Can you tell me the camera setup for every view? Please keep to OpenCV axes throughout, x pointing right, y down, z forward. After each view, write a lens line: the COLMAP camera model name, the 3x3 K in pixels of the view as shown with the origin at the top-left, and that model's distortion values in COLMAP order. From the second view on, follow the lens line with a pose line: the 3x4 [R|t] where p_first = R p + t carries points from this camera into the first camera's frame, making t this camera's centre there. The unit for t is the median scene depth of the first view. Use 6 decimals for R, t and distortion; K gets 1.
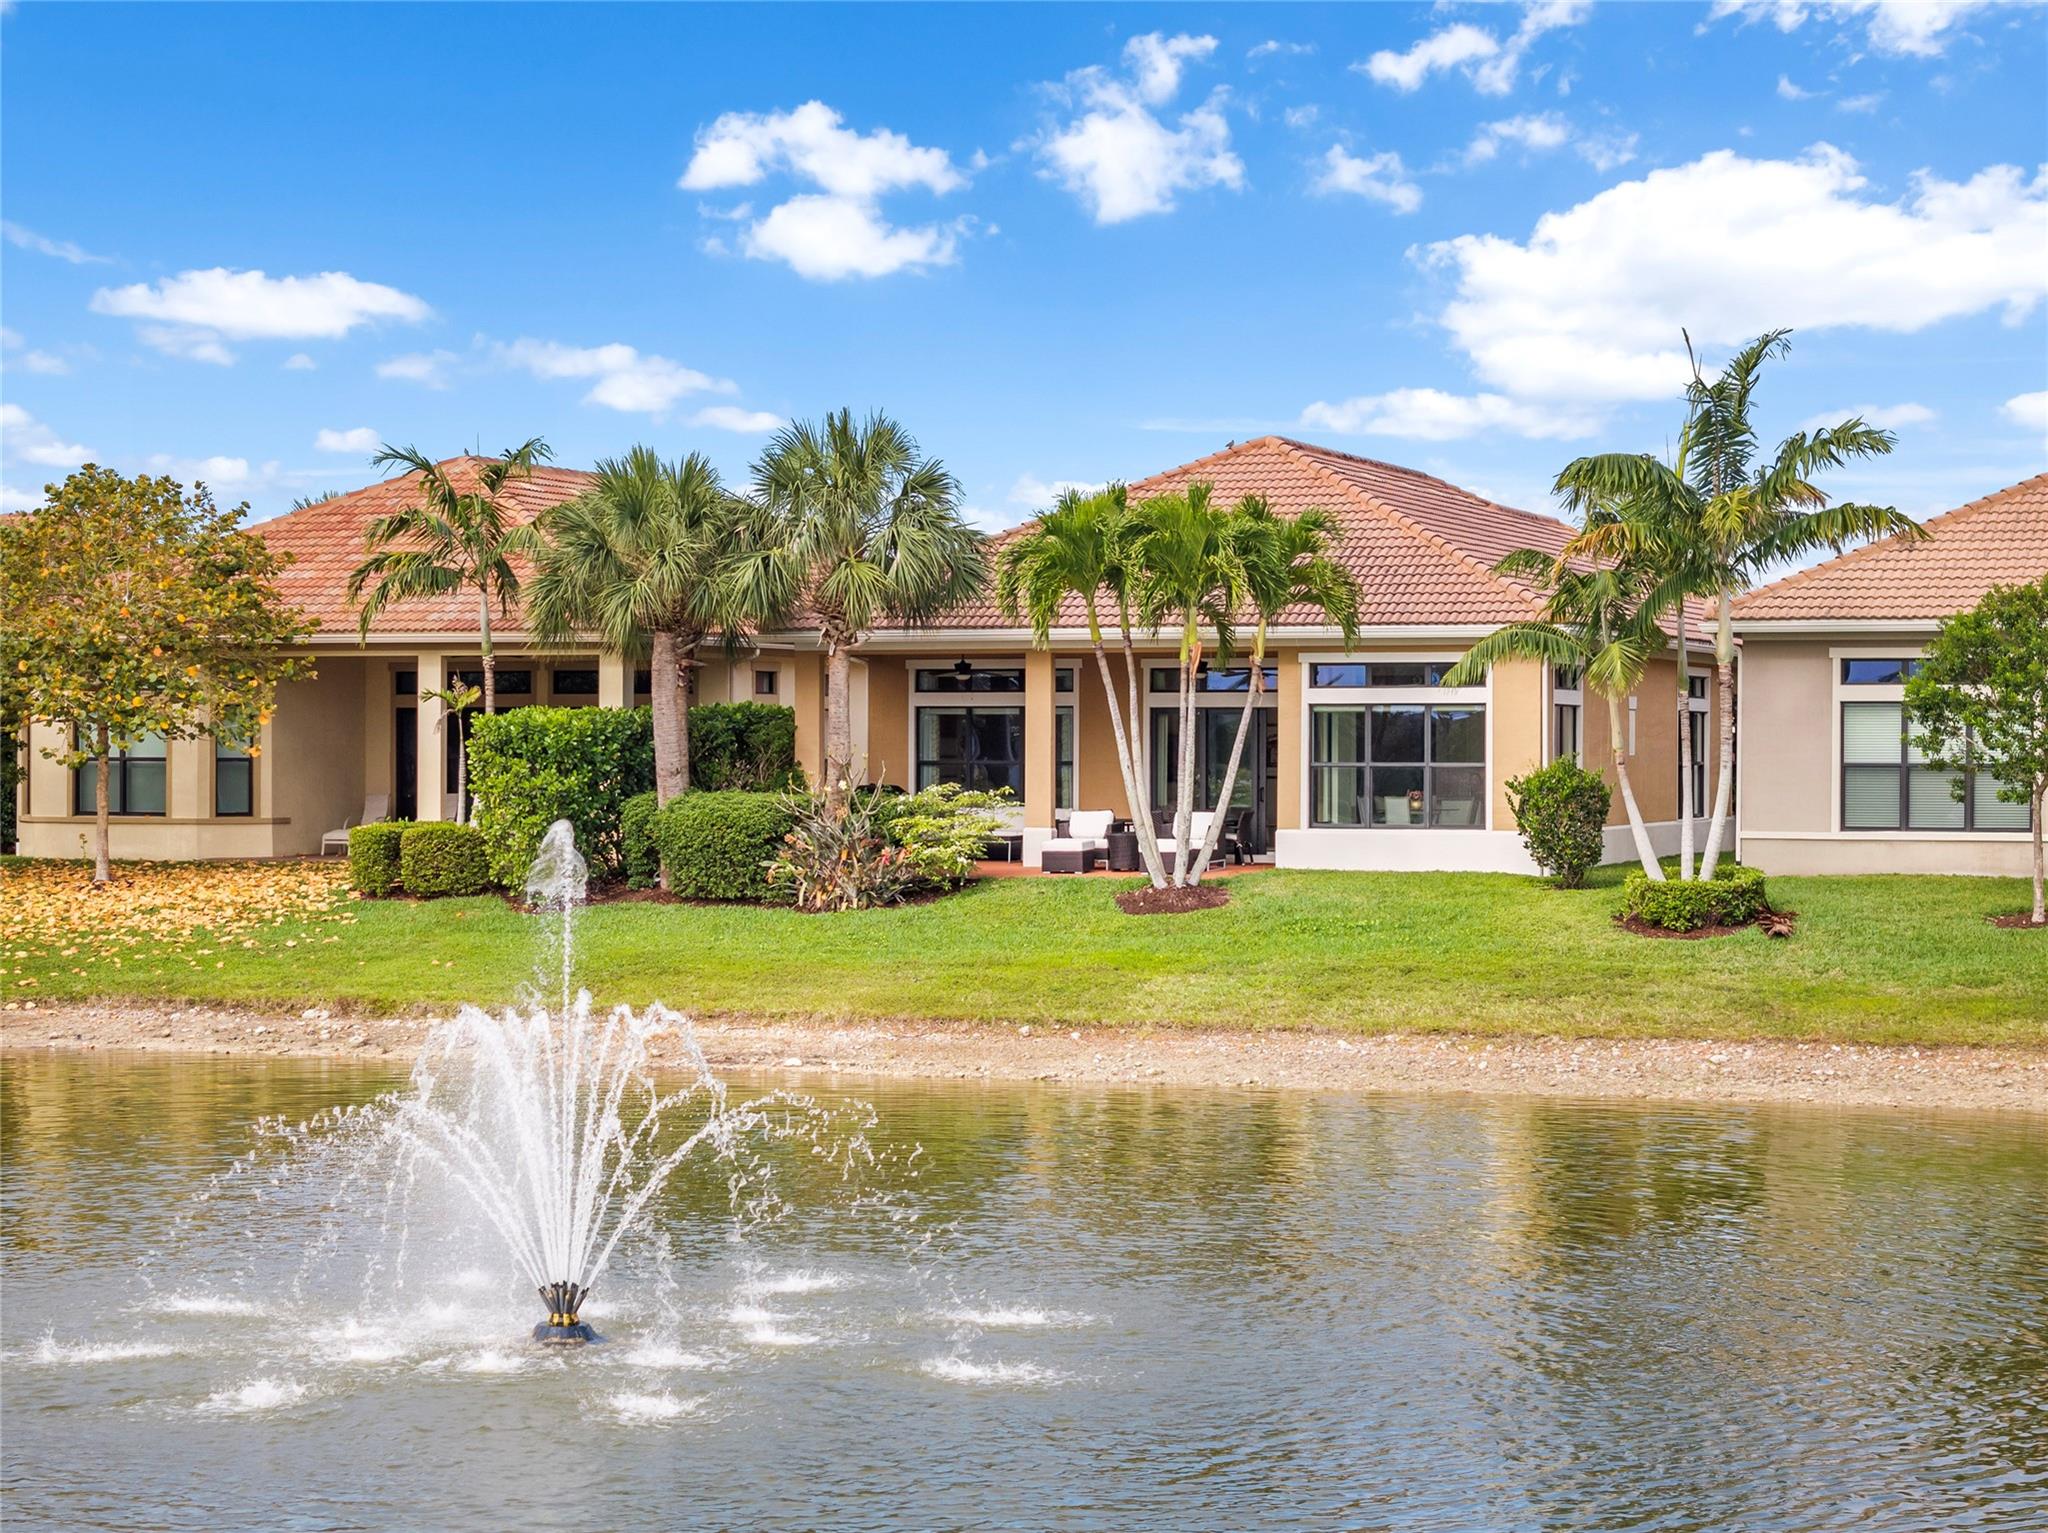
lens RADIAL K [[4129.3, 0, 1024.0], [0, 4129.3, 766.5], [0, 0, 1]] dist [-0.084504, -0.051241]
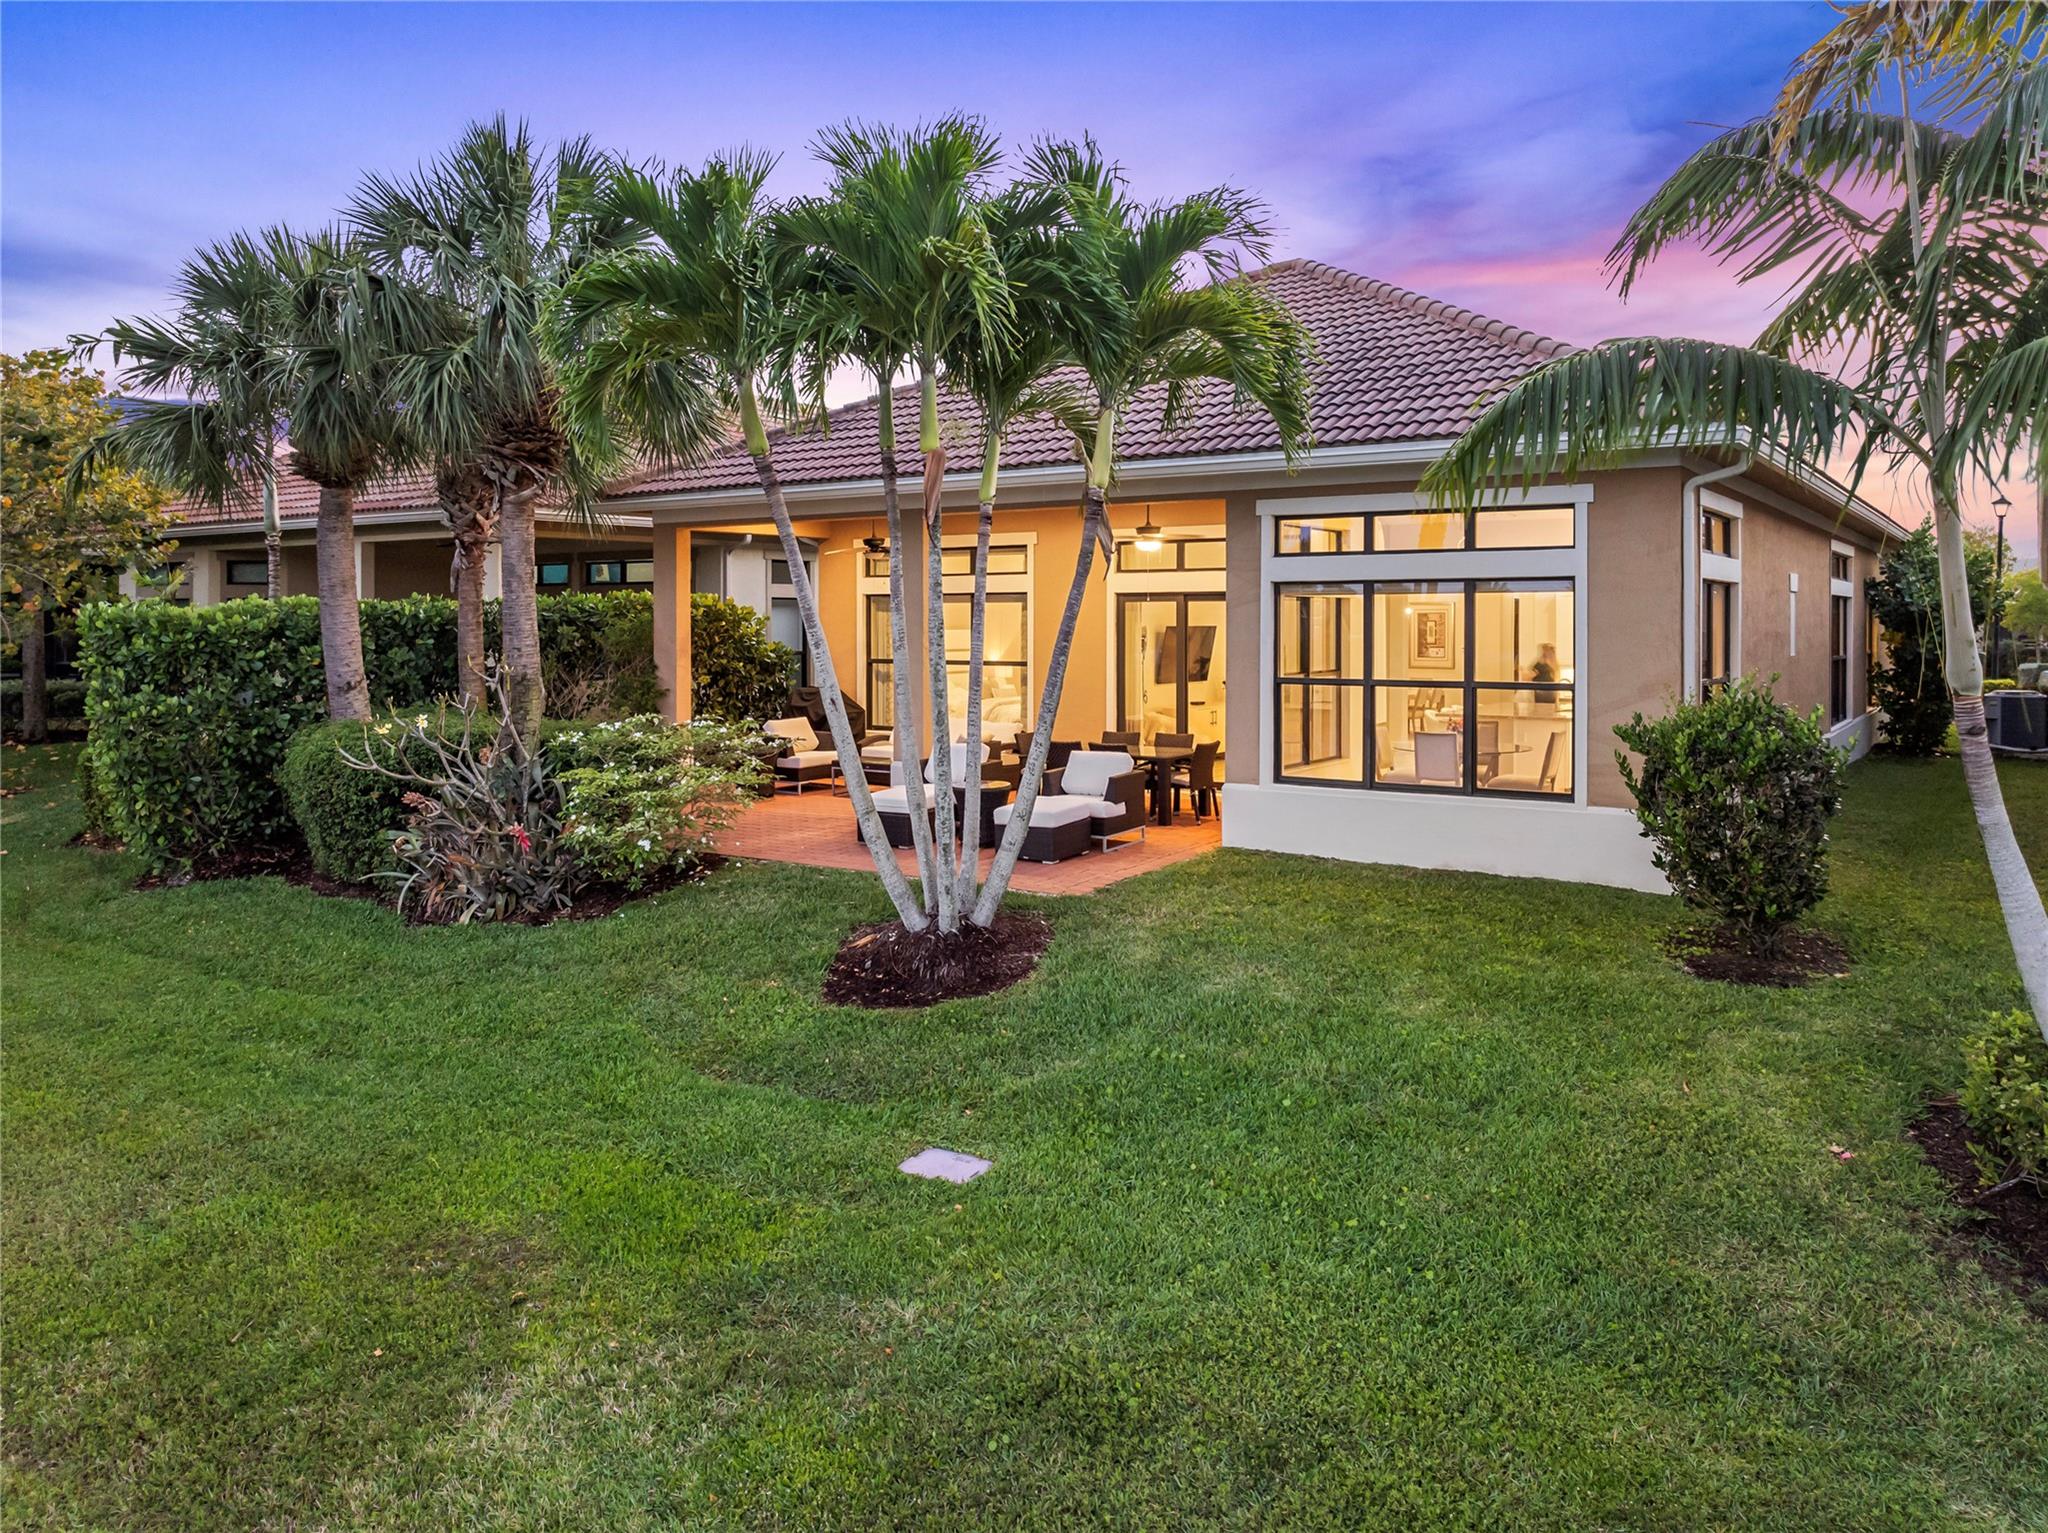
lens RADIAL K [[1492.4, 0, 1020.5], [0, 1492.4, 631.7], [0, 0, 1]] dist [-0.002938, -0.060571]
pose [[0.968075, 0.000487, -0.250659, 0.099100], [0.000476, 0.999993, 0.003784, -0.009760], [0.250659, -0.003782, 0.968068, 0.868174]]
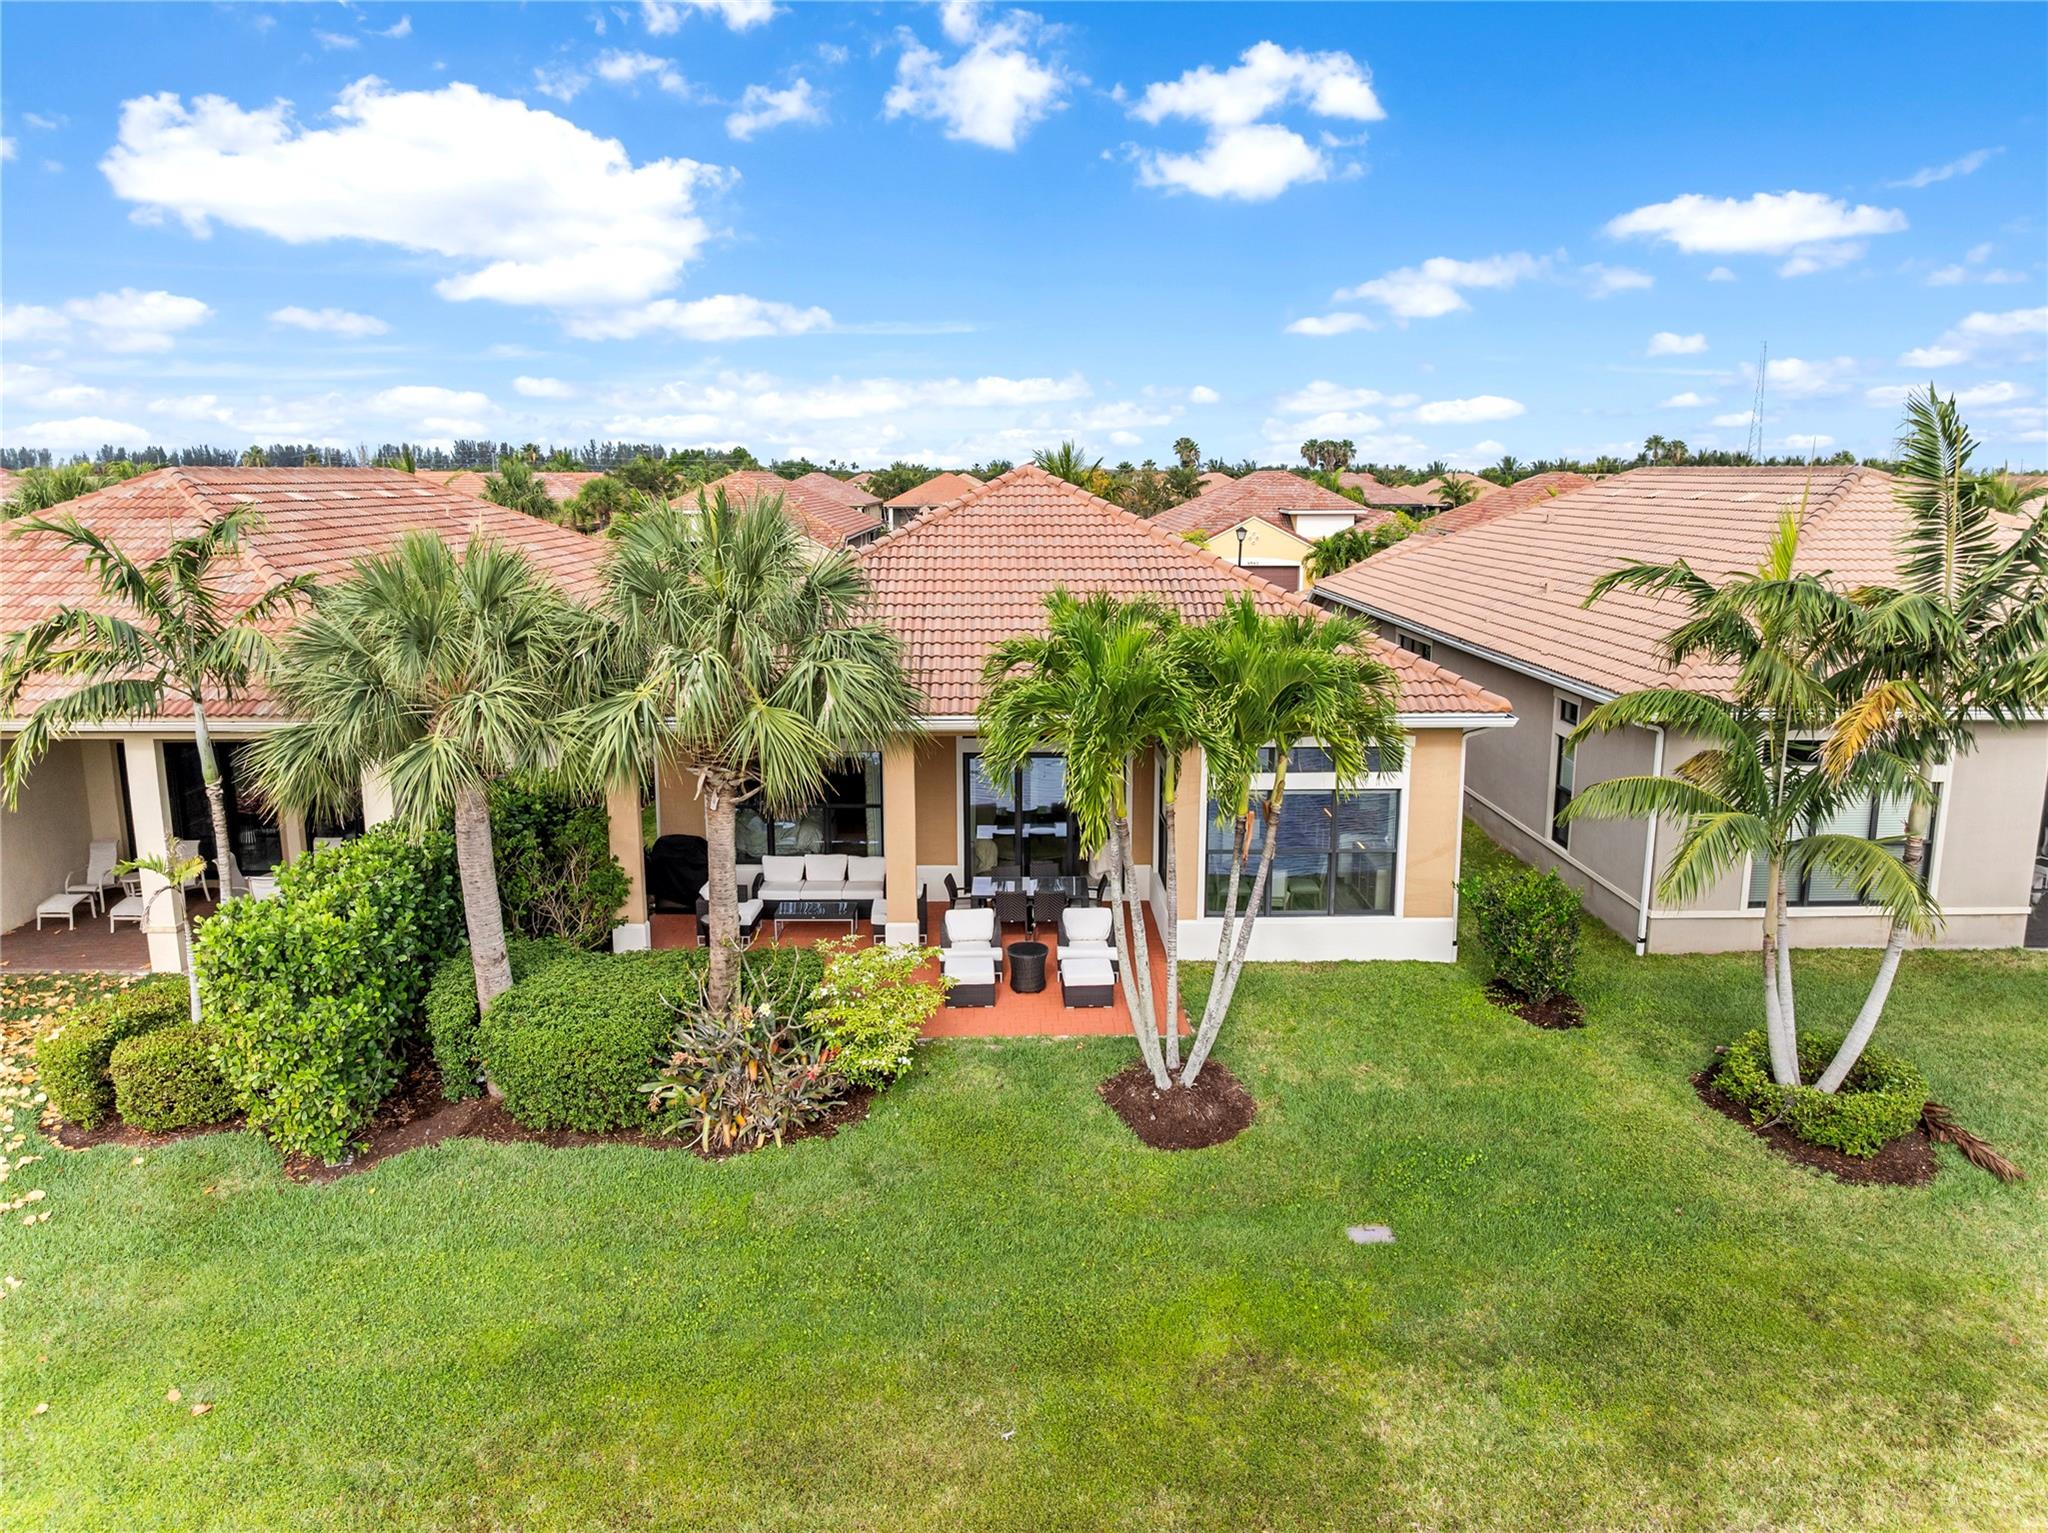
lens RADIAL K [[1457.4, 0, 1021.7], [0, 1457.4, 768.1], [0, 0, 1]] dist [-0.001143, -0.066623]
pose [[0.933784, -0.074362, 0.350026, -0.095070], [0.004234, 0.980397, 0.196986, -0.095138], [-0.357813, -0.182460, 0.915794, 0.801302]]
